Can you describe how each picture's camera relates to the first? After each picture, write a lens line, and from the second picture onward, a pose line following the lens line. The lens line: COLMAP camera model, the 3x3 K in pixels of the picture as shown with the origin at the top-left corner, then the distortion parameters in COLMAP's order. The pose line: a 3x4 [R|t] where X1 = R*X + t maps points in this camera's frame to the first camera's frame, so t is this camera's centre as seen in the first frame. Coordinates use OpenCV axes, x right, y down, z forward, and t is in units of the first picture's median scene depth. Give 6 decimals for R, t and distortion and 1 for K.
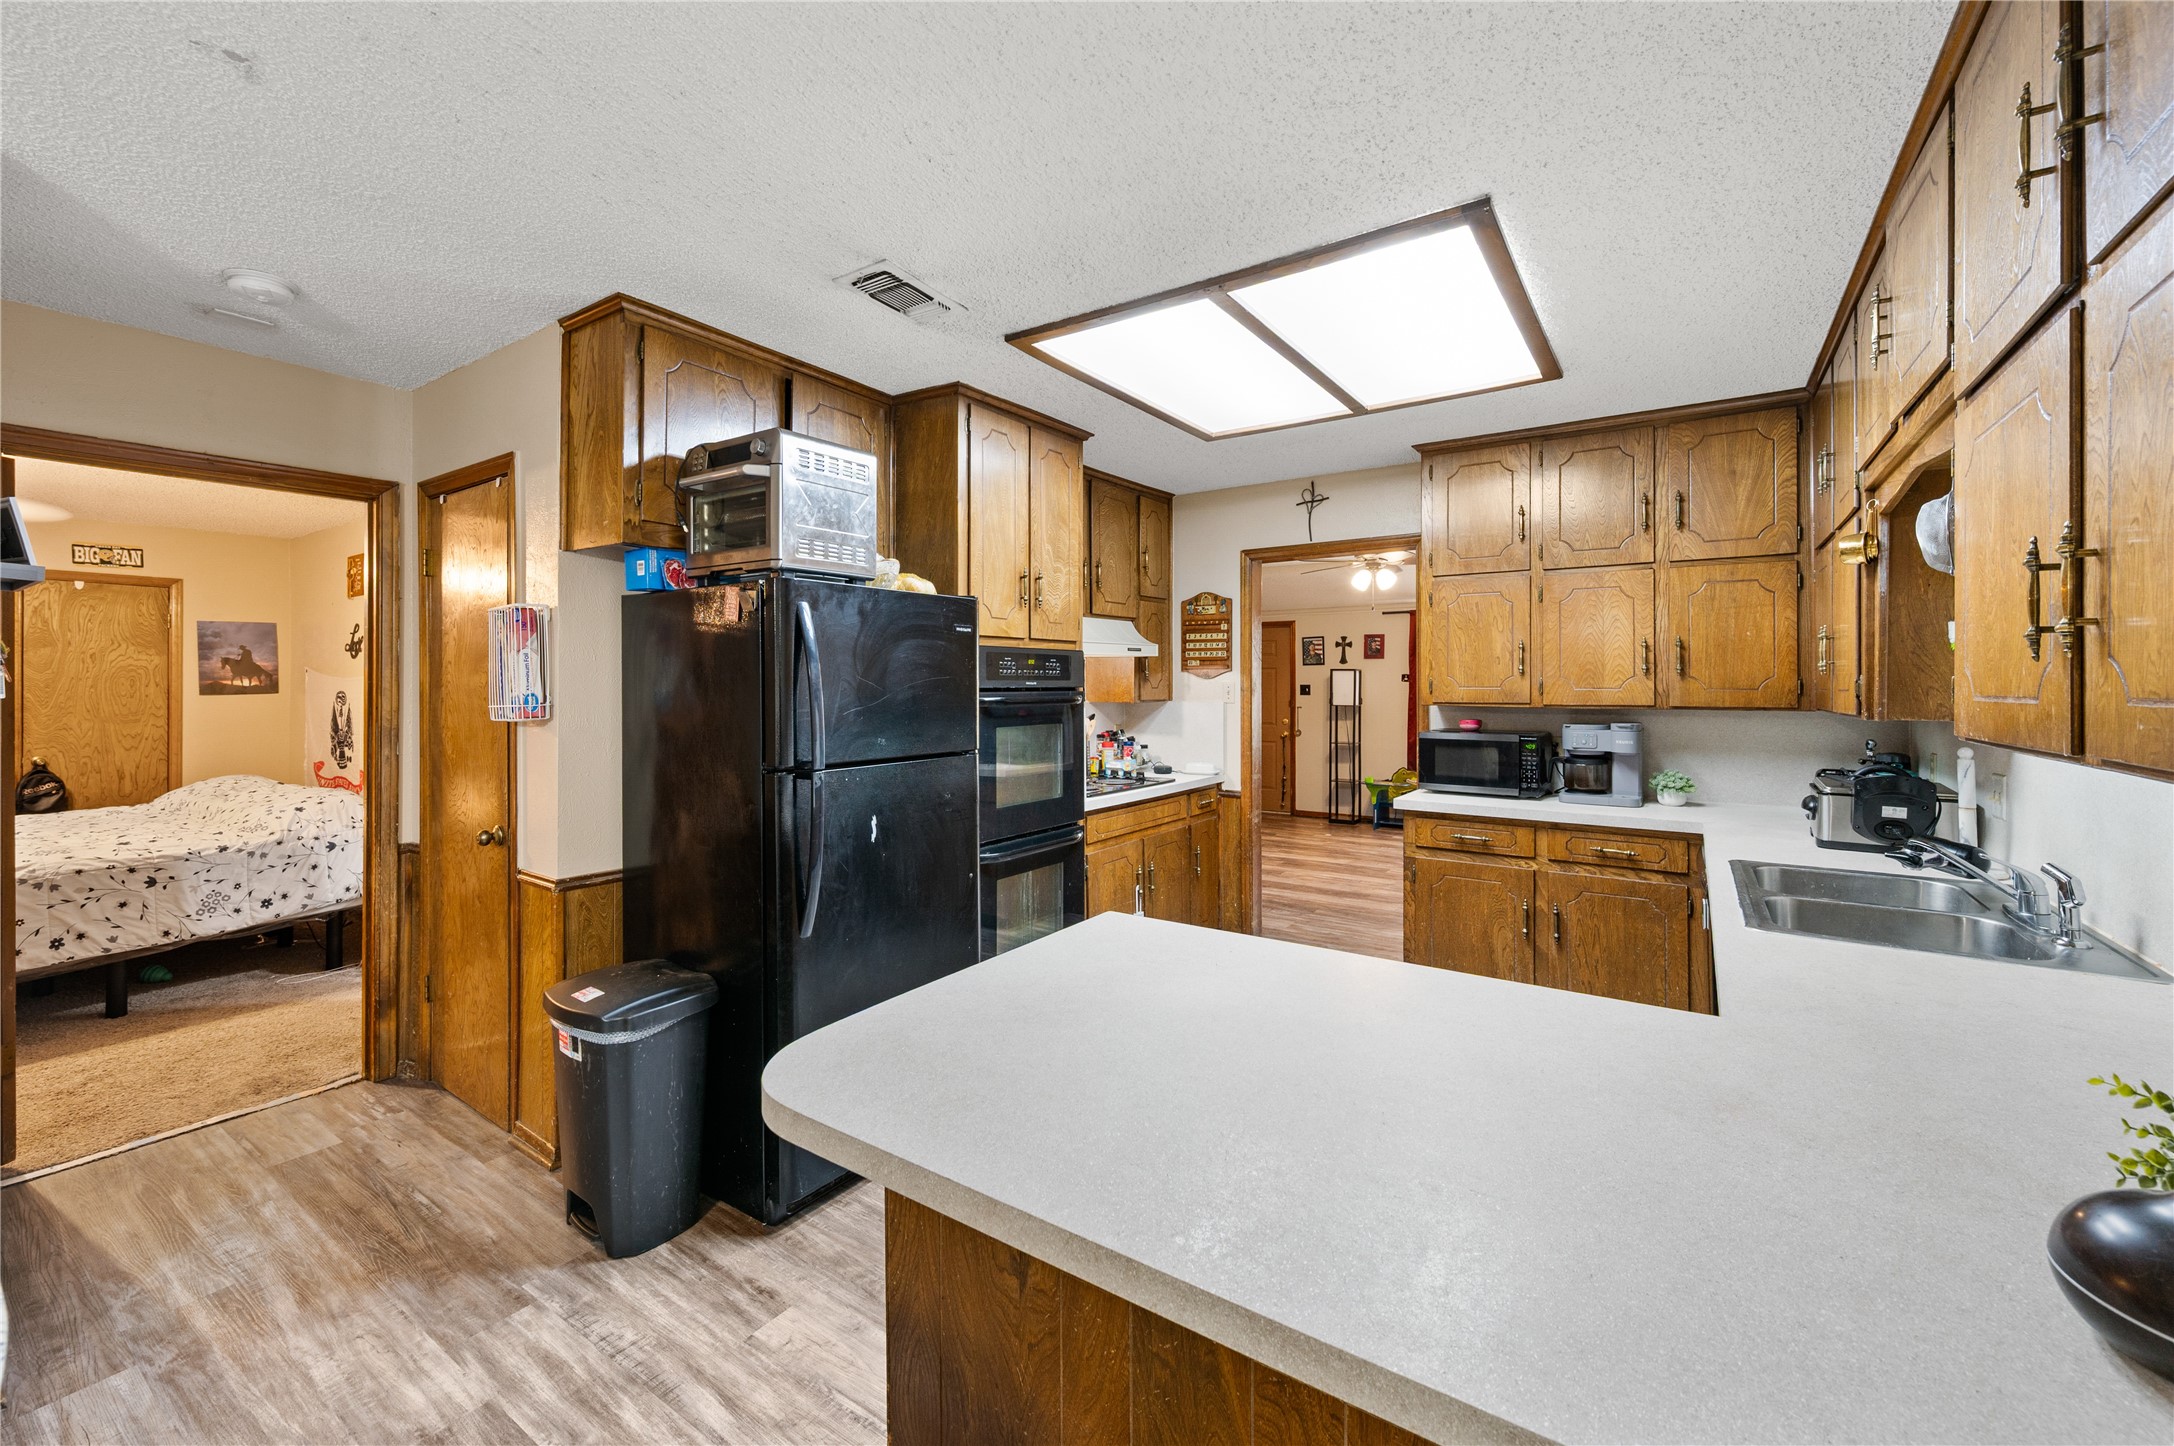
lens RADIAL K [[879.6, 0, 1112.1], [0, 879.6, 683.5], [0, 0, 1]] dist [-0.001116, -0.000274]
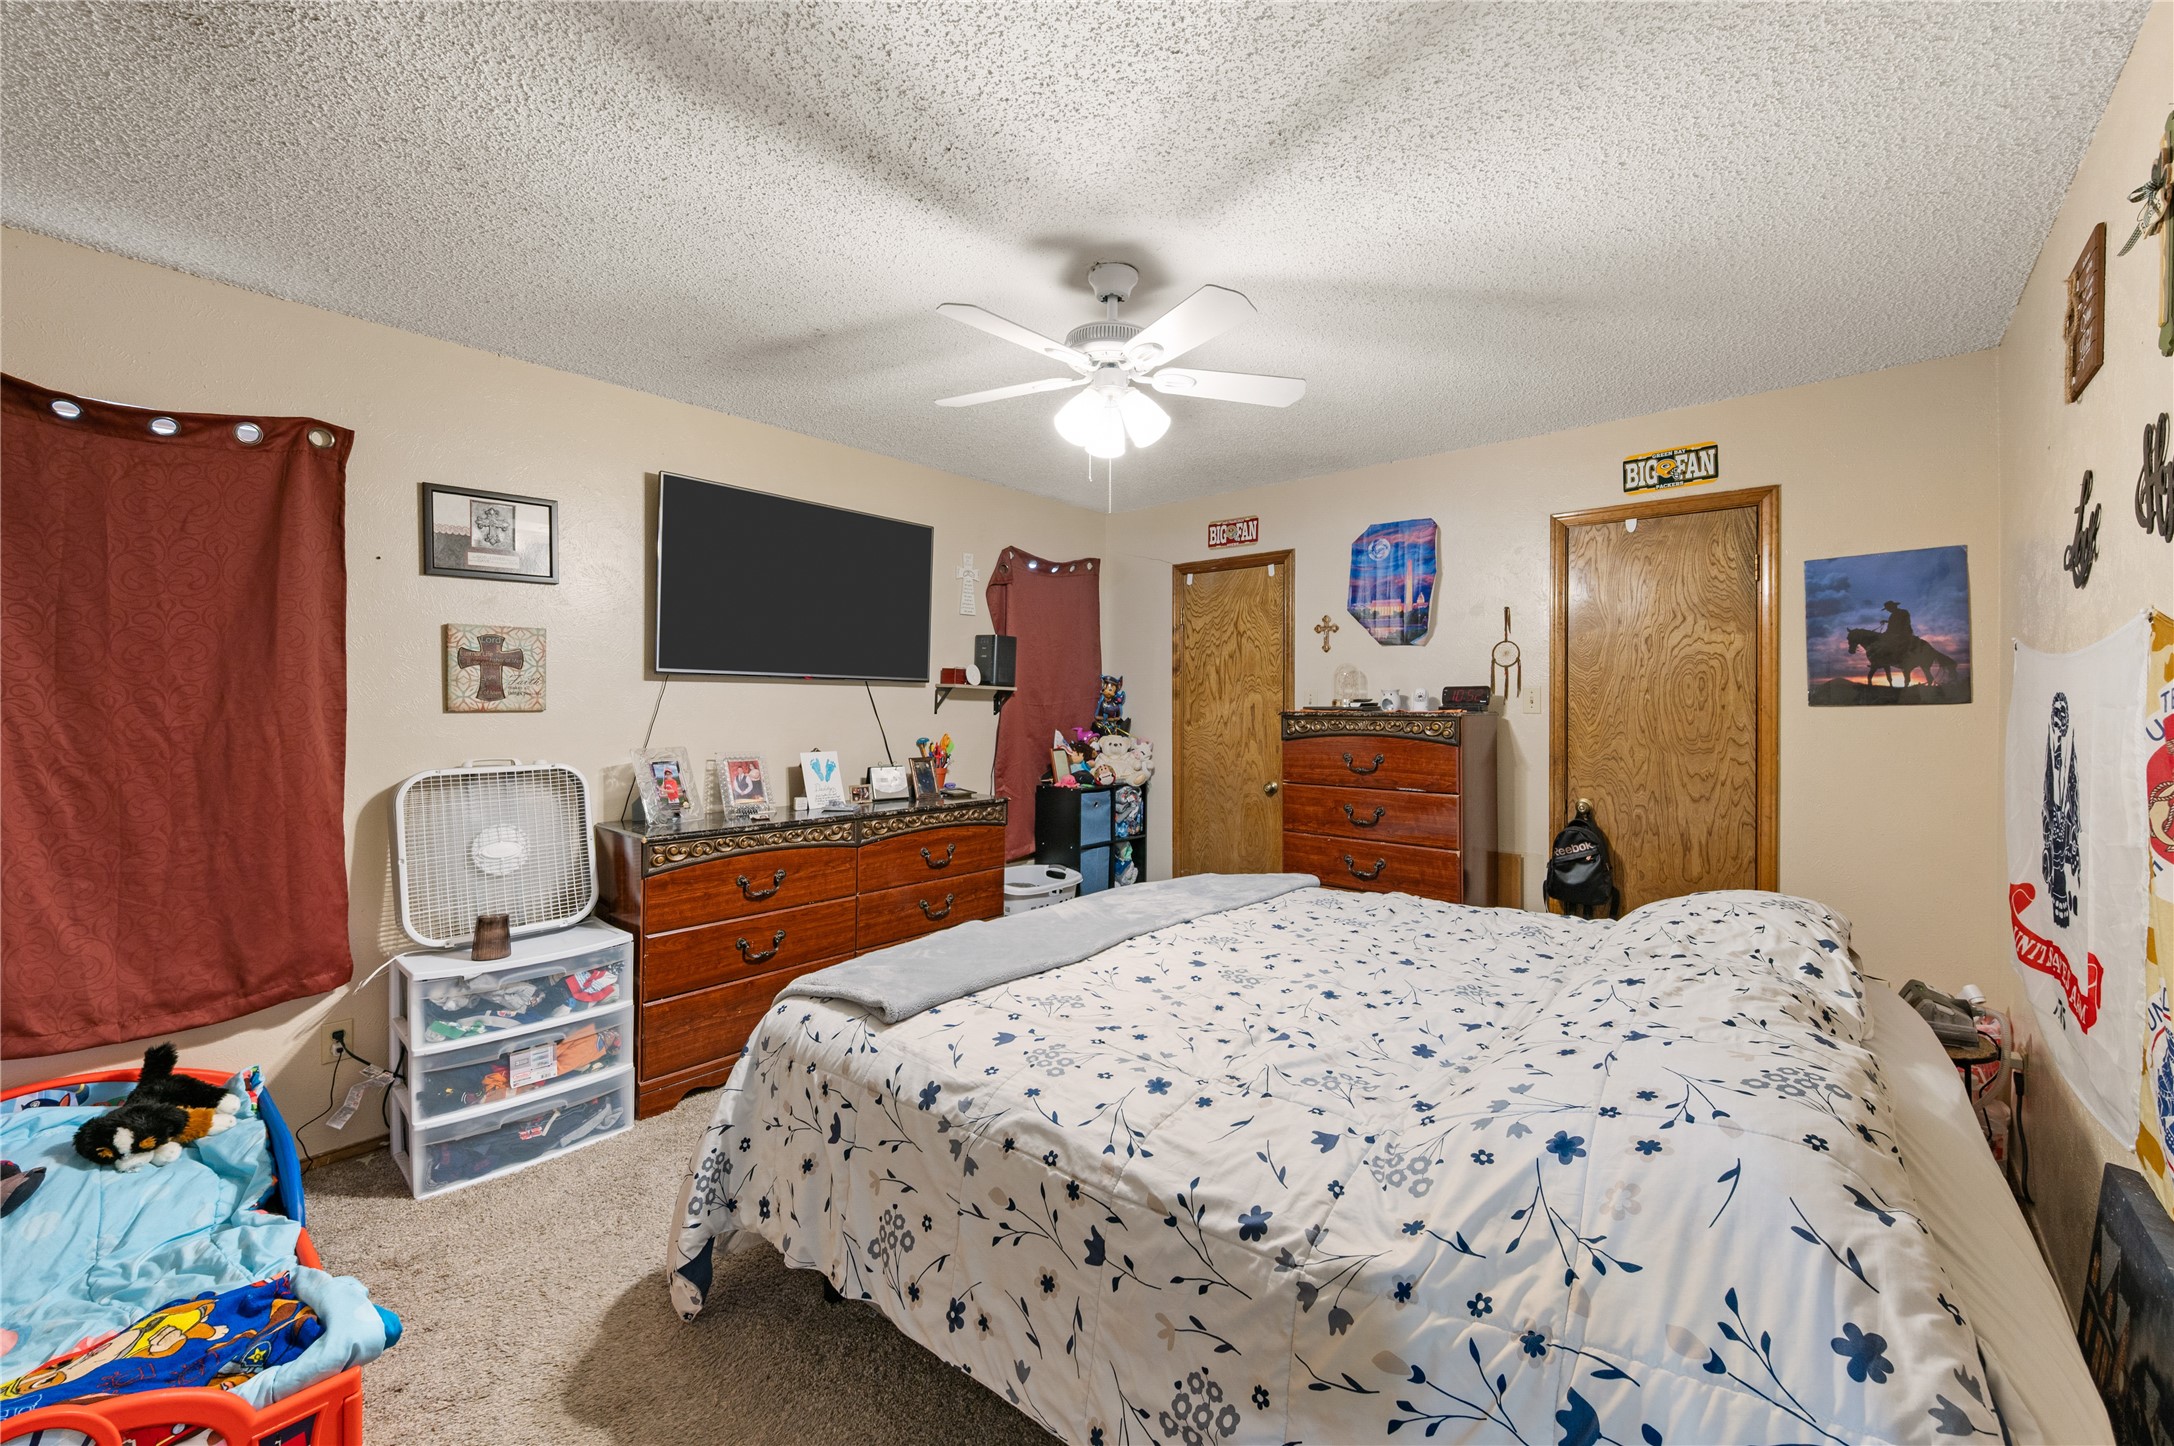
lens RADIAL K [[879.6, 0, 1093.0], [0, 879.6, 710.9], [0, 0, 1]] dist [-0.001116, -0.000274]
pose [[-0.126319, 0.004487, -0.991980, -0.493700], [0.000494, 0.999990, 0.004460, 0.013833], [0.991990, 0.000074, -0.126320, 0.670328]]
